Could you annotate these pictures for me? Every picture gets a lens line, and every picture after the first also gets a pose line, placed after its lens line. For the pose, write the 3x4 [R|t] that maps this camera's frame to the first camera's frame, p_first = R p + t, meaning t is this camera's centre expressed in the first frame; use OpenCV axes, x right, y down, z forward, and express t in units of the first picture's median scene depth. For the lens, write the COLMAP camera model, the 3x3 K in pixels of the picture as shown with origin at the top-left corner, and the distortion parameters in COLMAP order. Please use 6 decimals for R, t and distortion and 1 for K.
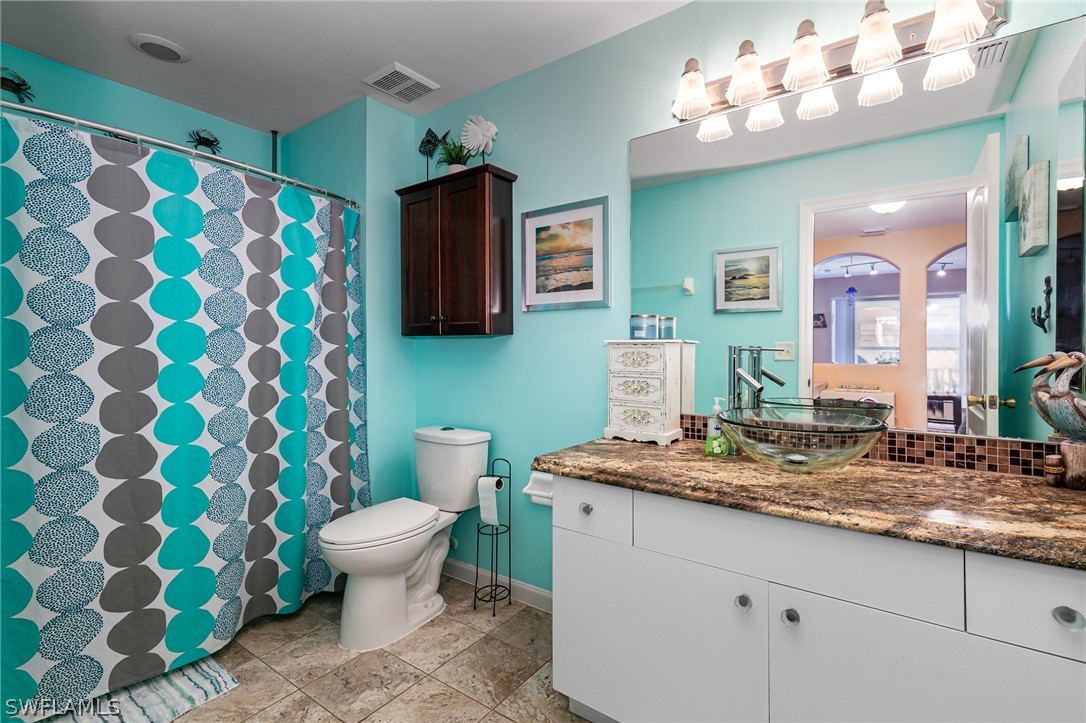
lens RADIAL K [[495.5, 0, 555.4], [0, 495.5, 350.2], [0, 0, 1]] dist [0.004640, -0.000036]
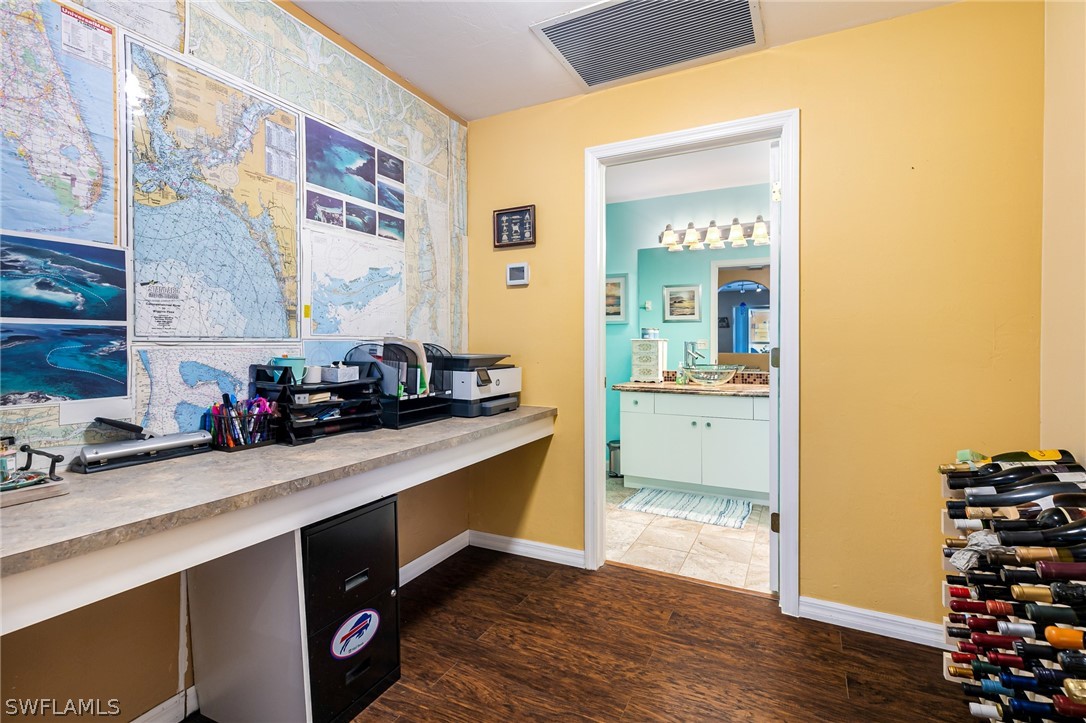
lens RADIAL K [[495.5, 0, 555.4], [0, 495.5, 350.2], [0, 0, 1]] dist [0.004640, -0.000036]
pose [[0.988167, -0.005181, 0.153297, -0.533726], [0.003670, 0.999942, 0.010140, 0.005789], [-0.153340, -0.009457, 0.988128, -1.083321]]
